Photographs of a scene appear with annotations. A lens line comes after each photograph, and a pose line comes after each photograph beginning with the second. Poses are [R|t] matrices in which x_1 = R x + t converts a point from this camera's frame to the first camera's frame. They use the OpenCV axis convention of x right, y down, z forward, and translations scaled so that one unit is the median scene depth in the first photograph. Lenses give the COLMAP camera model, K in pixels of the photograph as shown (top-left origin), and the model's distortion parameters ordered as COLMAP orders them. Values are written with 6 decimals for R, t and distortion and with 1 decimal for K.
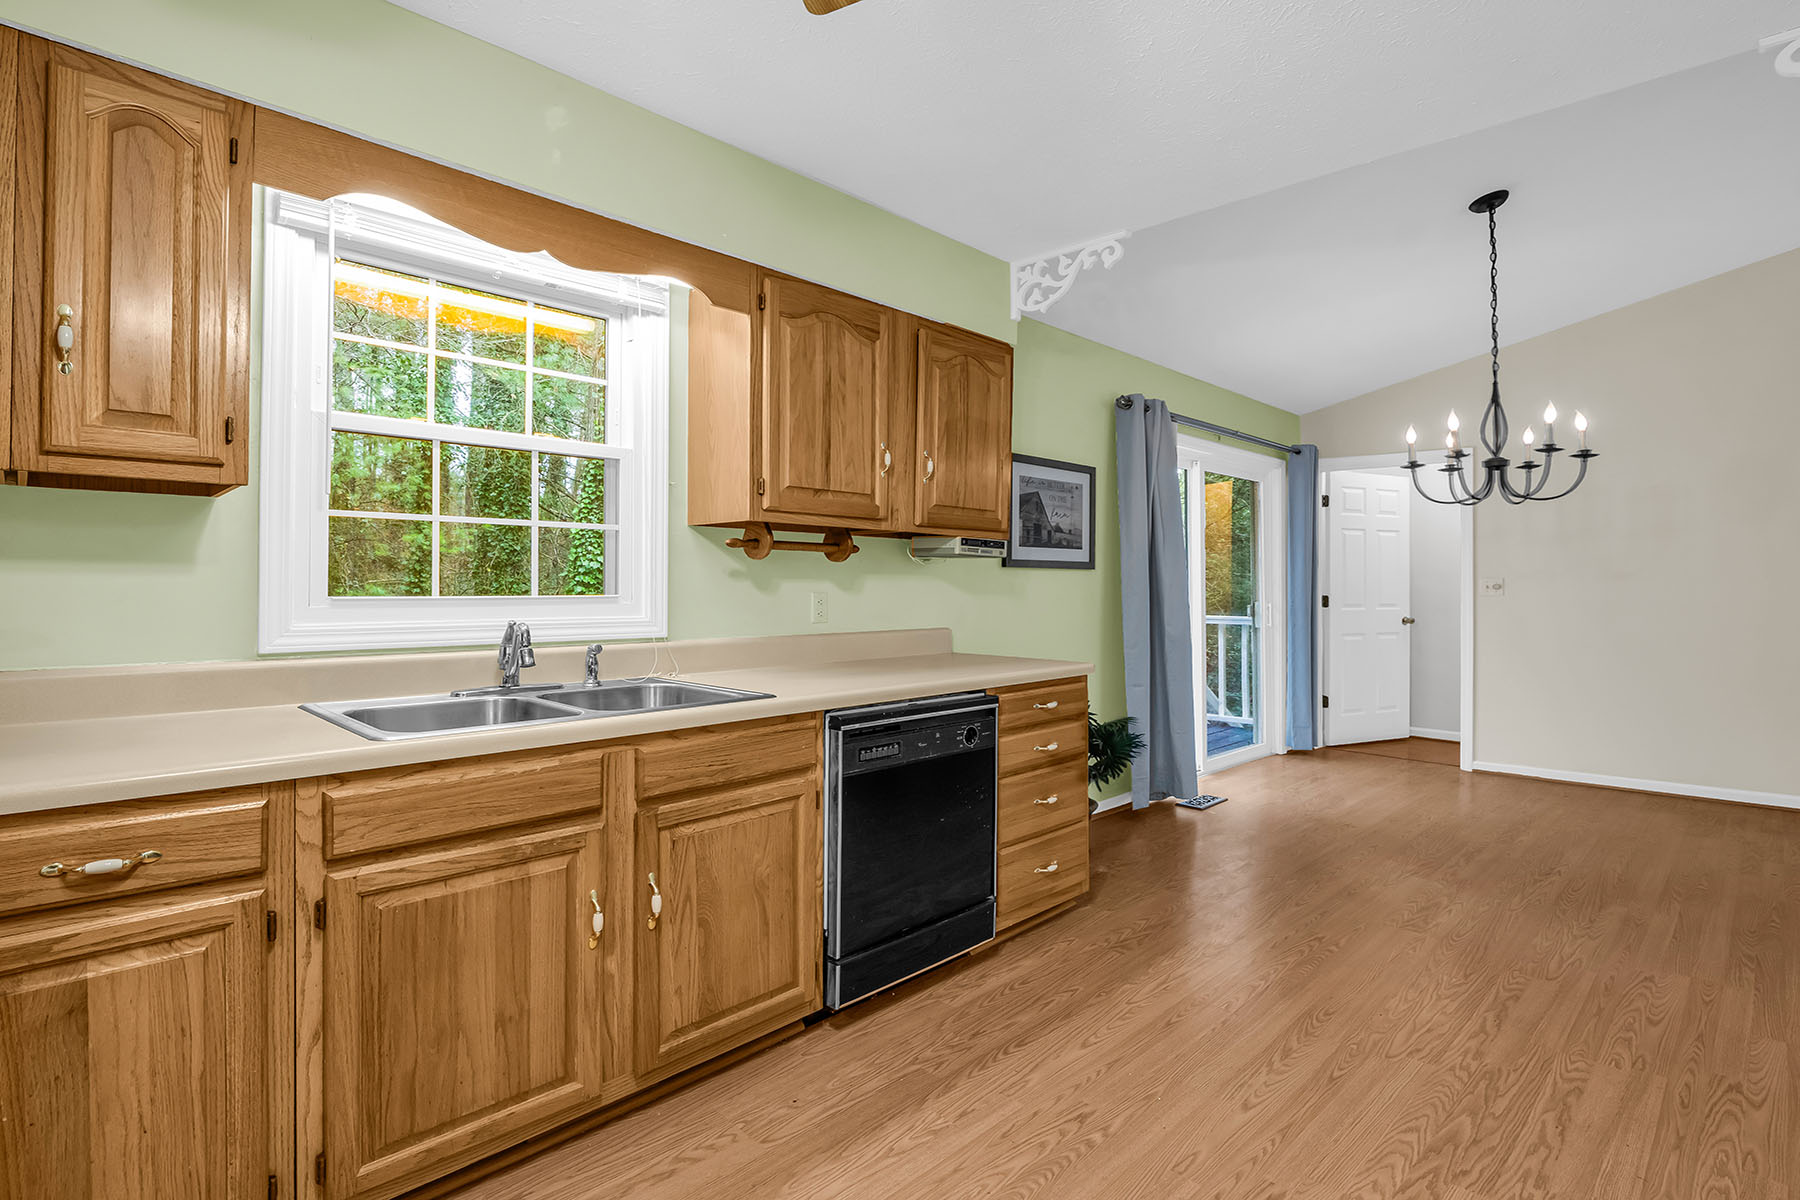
lens RADIAL K [[882.1, 0, 892.5], [0, 882.1, 579.8], [0, 0, 1]] dist [-0.001021, -0.008943]
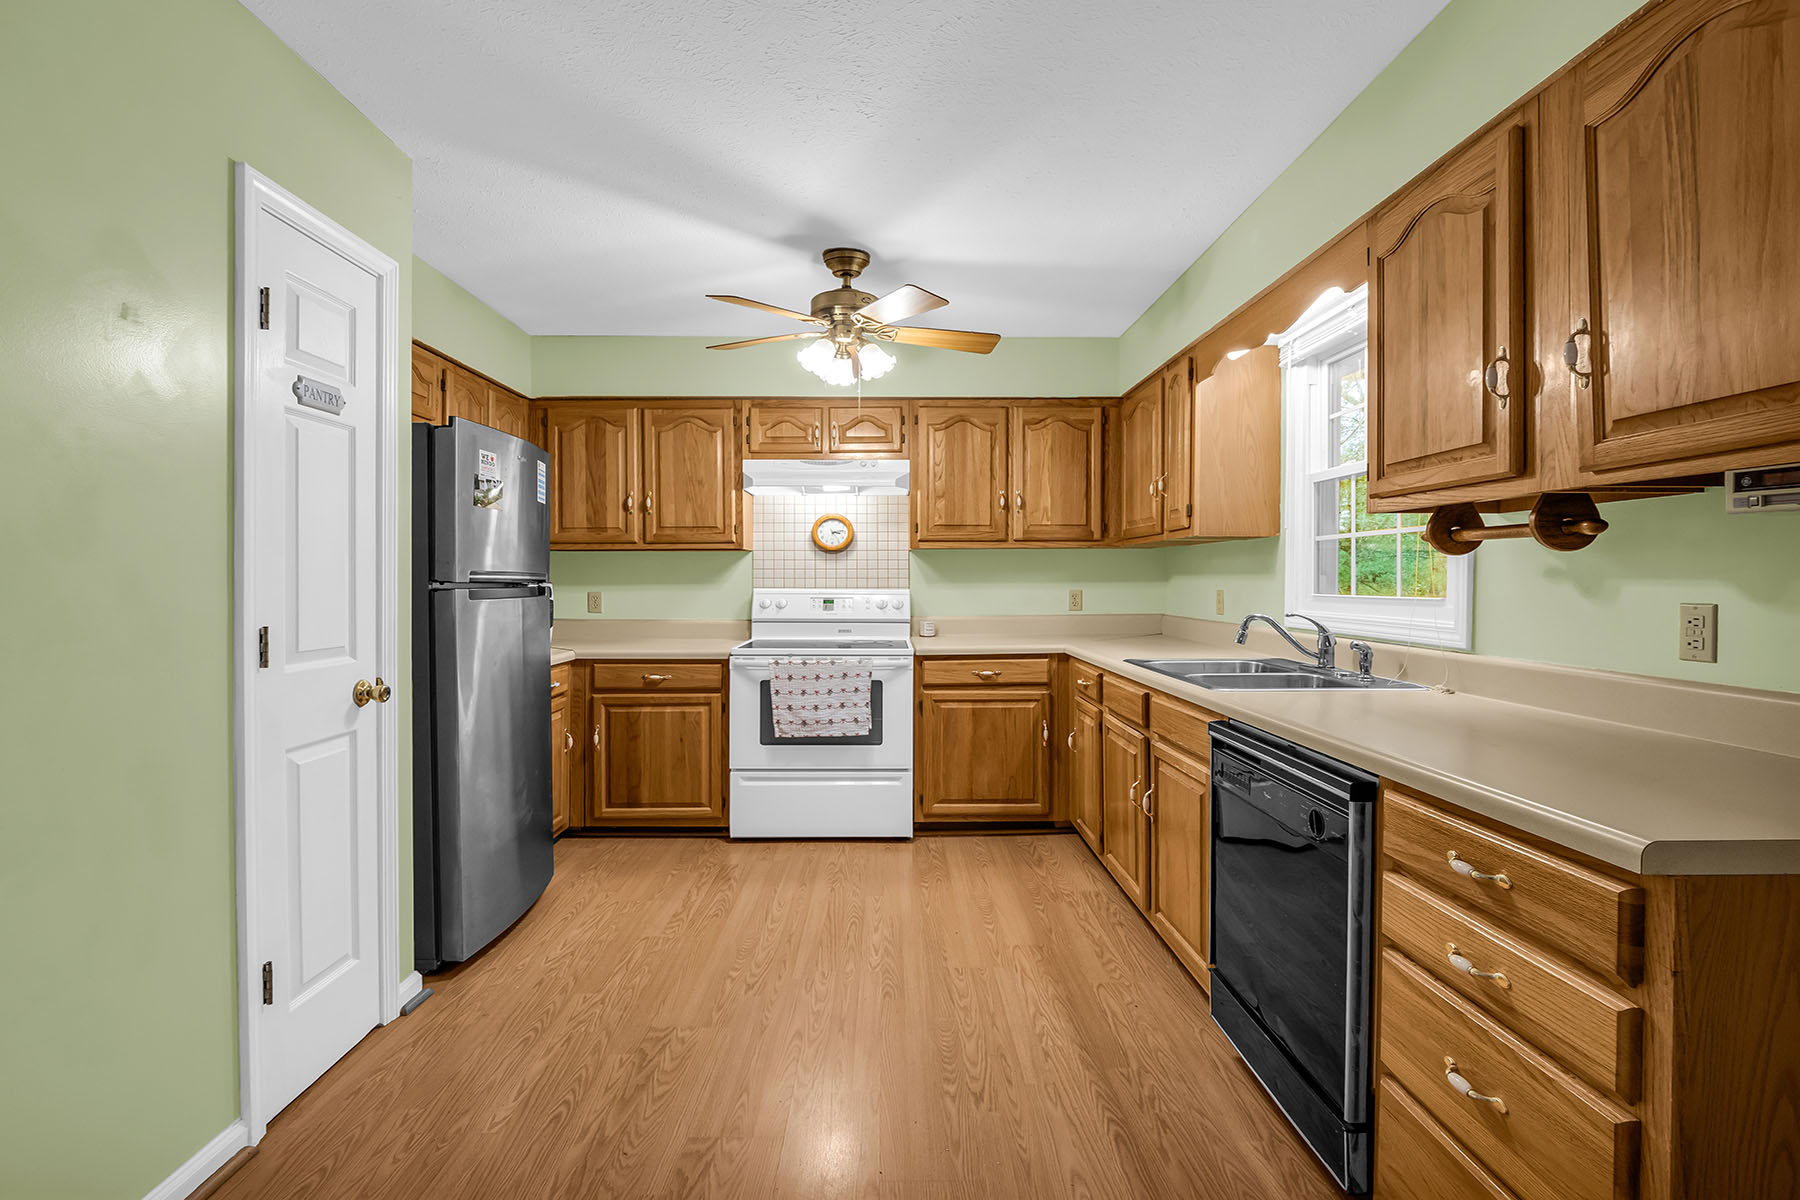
lens RADIAL K [[882.1, 0, 892.5], [0, 882.1, 579.8], [0, 0, 1]] dist [-0.001021, -0.008943]
pose [[-0.694607, -0.003780, -0.719380, 0.844408], [-0.000087, 0.999987, -0.005170, 0.003432], [0.719390, -0.003529, -0.694598, 1.345028]]
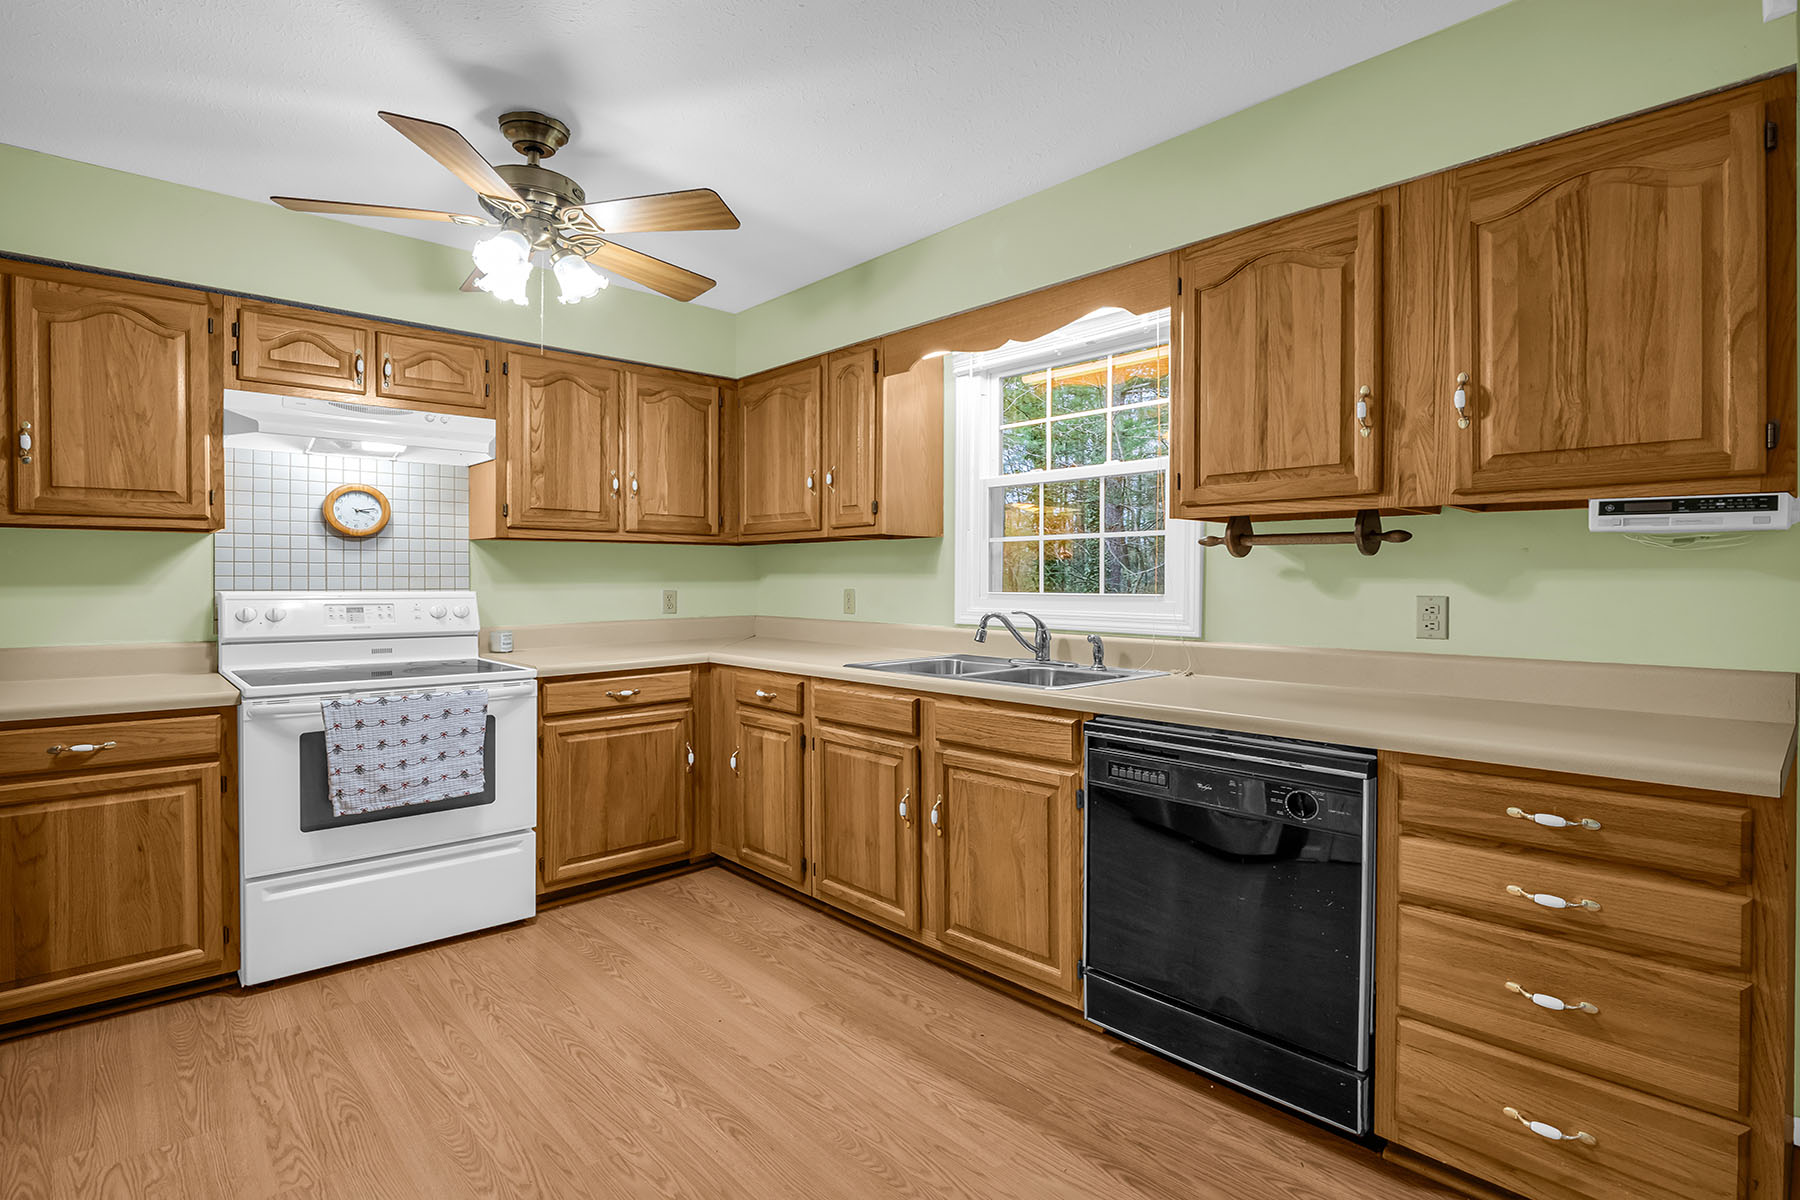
lens RADIAL K [[891.0, 0, 897.0], [0, 891.0, 583.2], [0, 0, 1]] dist [-0.002284, -0.009421]
pose [[-0.038080, 0.000137, -0.999275, 0.877661], [0.002826, 0.999996, 0.000029, 0.002877], [0.999271, -0.002822, -0.038081, 0.780445]]
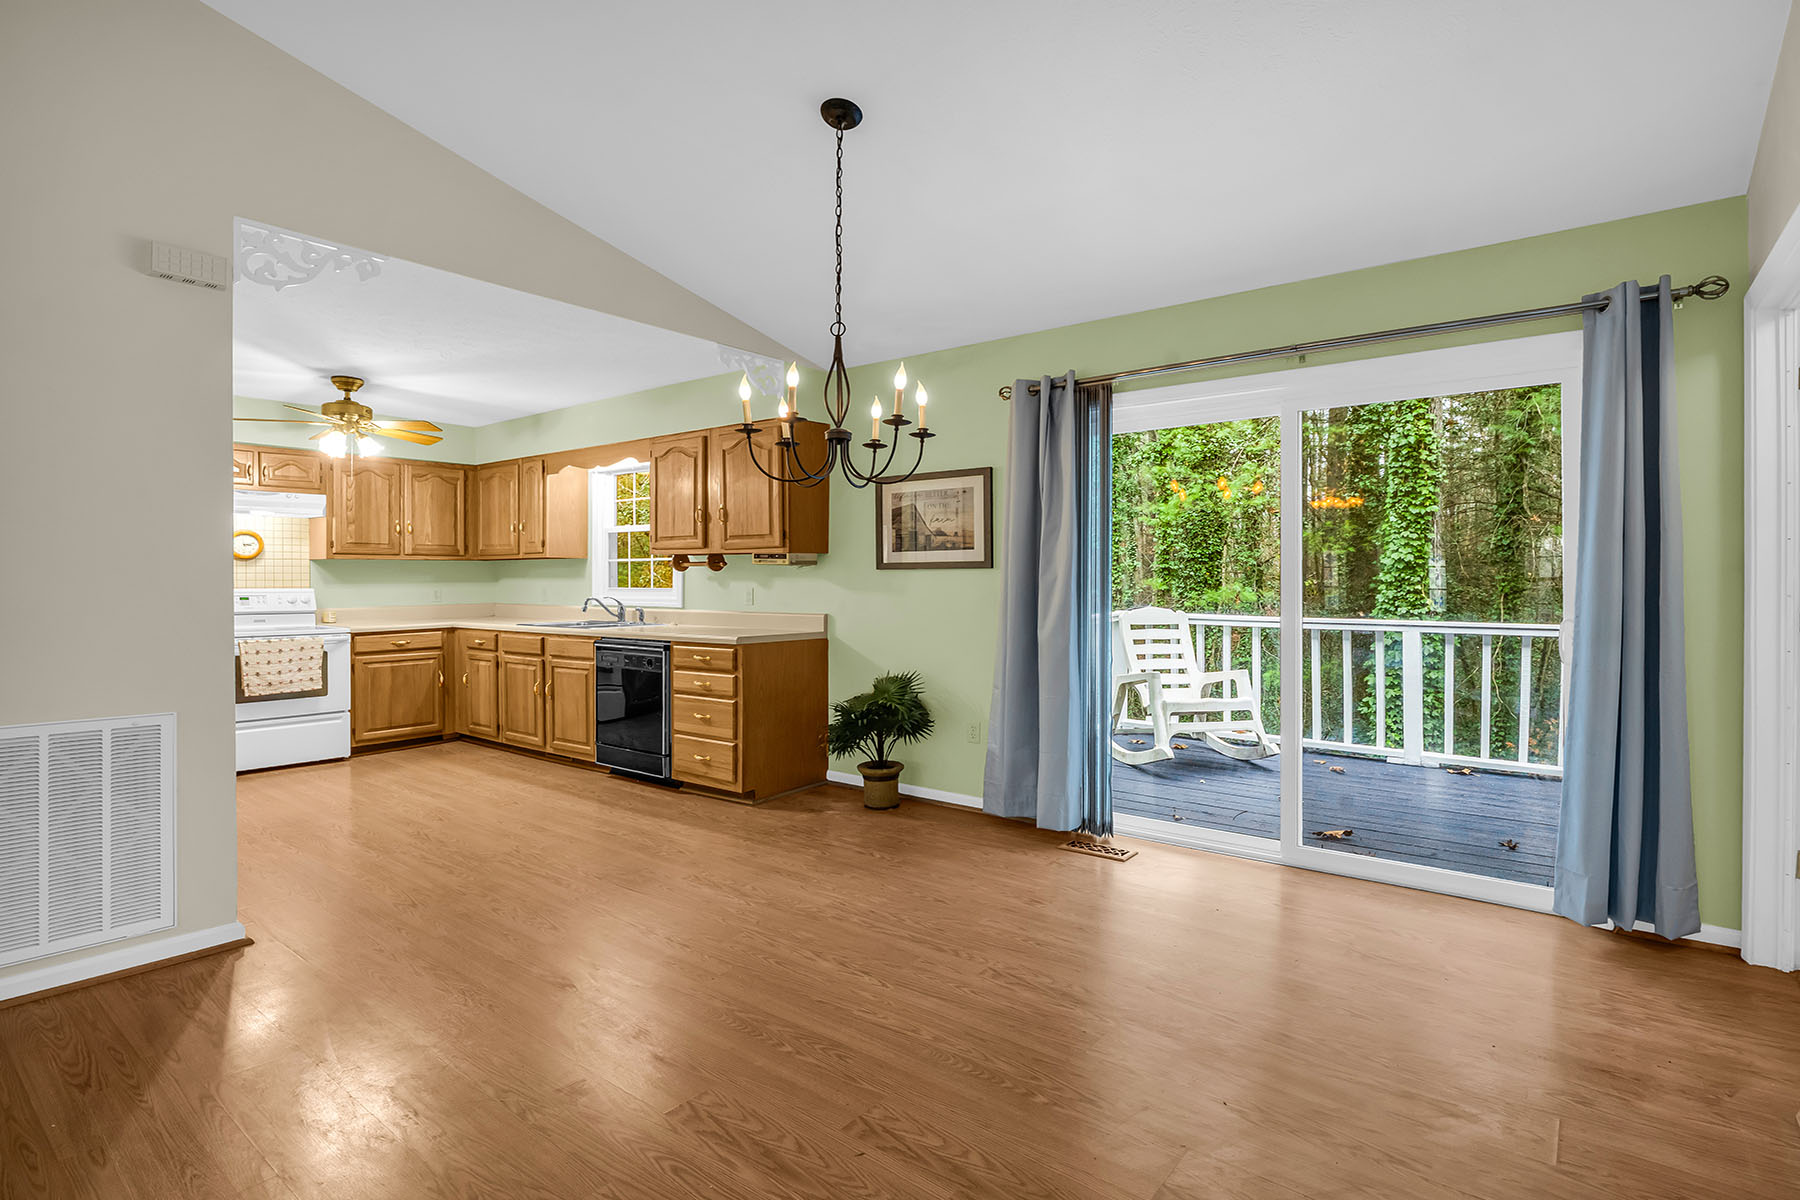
lens RADIAL K [[891.0, 0, 897.0], [0, 891.0, 583.2], [0, 0, 1]] dist [-0.002284, -0.009421]
pose [[0.123783, -0.000240, -0.992309, 2.264601], [0.005995, 0.999982, 0.000506, 0.007720], [0.992291, -0.006012, 0.123782, 1.418805]]
